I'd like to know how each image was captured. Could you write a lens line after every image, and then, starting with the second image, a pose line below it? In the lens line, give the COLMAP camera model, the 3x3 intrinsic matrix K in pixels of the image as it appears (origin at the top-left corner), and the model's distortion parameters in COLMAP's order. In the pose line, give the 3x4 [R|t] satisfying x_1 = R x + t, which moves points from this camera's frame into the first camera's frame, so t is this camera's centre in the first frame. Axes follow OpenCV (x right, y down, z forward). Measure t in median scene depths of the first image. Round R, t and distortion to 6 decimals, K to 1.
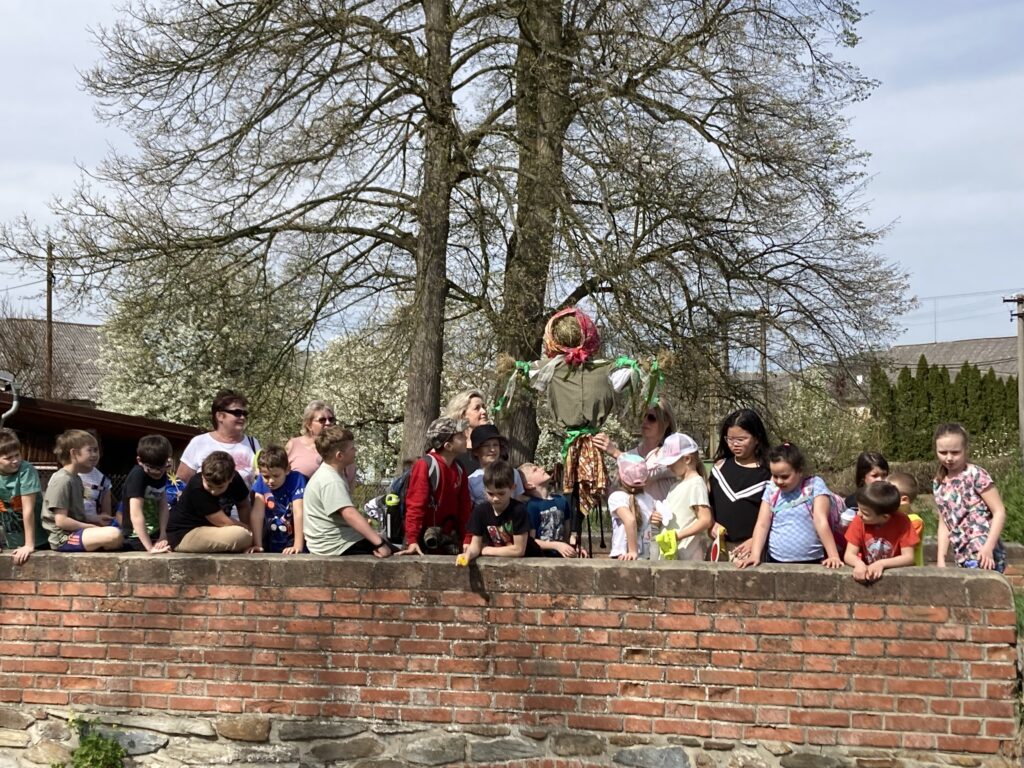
lens RADIAL K [[1603.5, 0, 512.0], [0, 1603.5, 384.0], [0, 0, 1]] dist [0.139000, -0.710572]
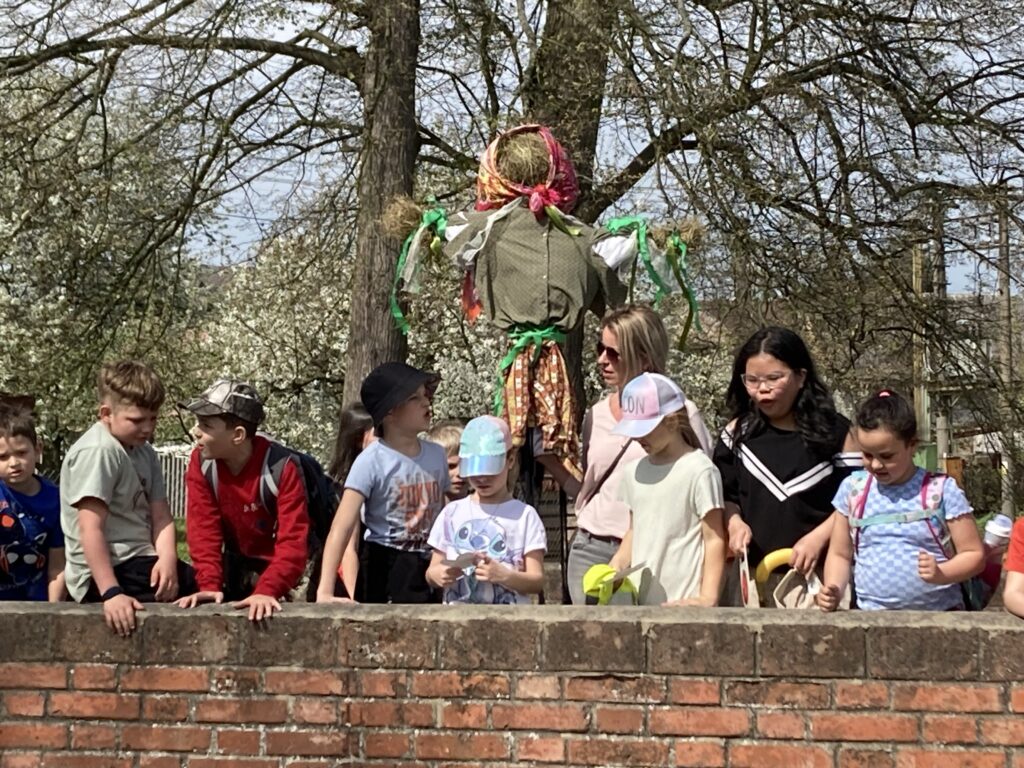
lens RADIAL K [[2682.7, 0, 566.0], [0, 2682.7, 384.0], [0, 0, 1]] dist [0.187567, -0.804150]
pose [[0.999809, -0.009859, -0.016852, 0.074686], [0.010248, 0.999680, 0.023143, 0.012692], [0.016619, -0.023311, 0.999590, 0.091245]]
